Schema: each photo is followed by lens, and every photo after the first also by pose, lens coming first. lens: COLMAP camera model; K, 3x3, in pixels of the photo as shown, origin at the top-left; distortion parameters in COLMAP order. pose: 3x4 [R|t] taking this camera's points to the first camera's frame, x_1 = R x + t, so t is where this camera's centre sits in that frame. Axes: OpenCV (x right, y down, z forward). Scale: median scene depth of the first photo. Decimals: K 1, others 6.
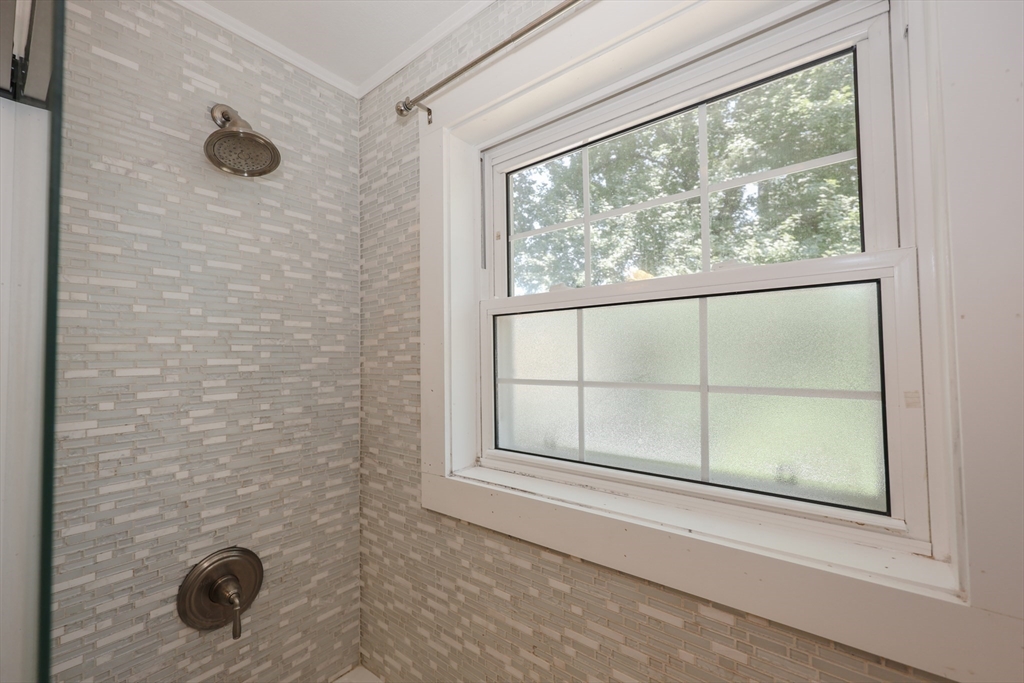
lens RADIAL K [[429.2, 0, 512.2], [0, 429.2, 343.5], [0, 0, 1]] dist [-0.005772, 0.002376]
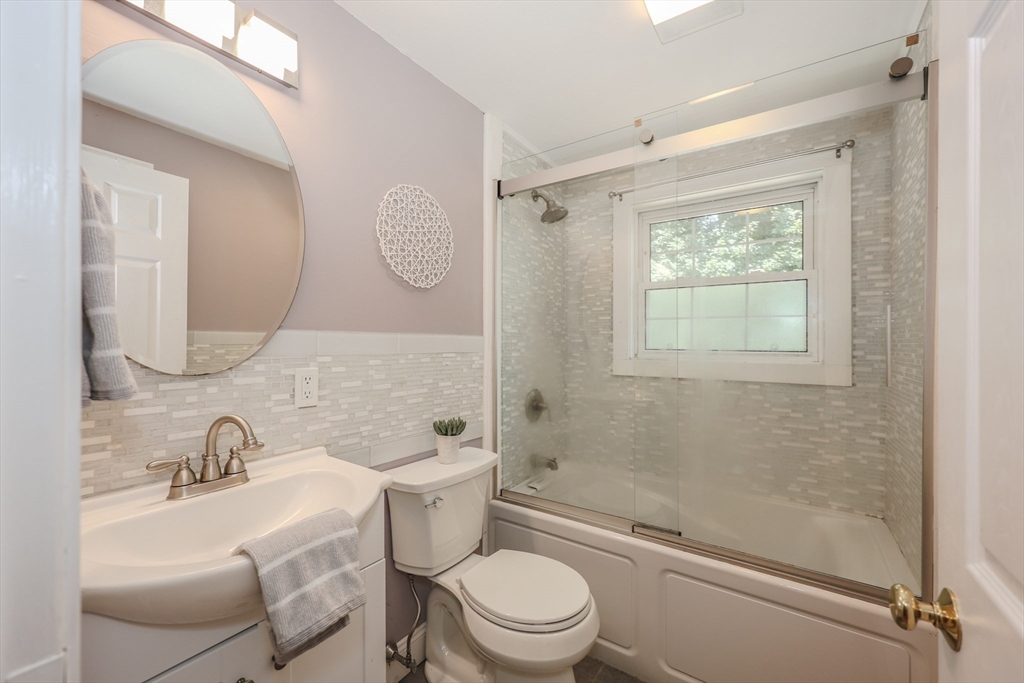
lens RADIAL K [[429.2, 0, 506.3], [0, 429.2, 343.3], [0, 0, 1]] dist [-0.005772, 0.002376]
pose [[0.996151, 0.014426, 0.086457, -0.190552], [-0.017521, 0.999229, 0.035146, 0.029624], [-0.085884, -0.036526, 0.995635, -0.232007]]
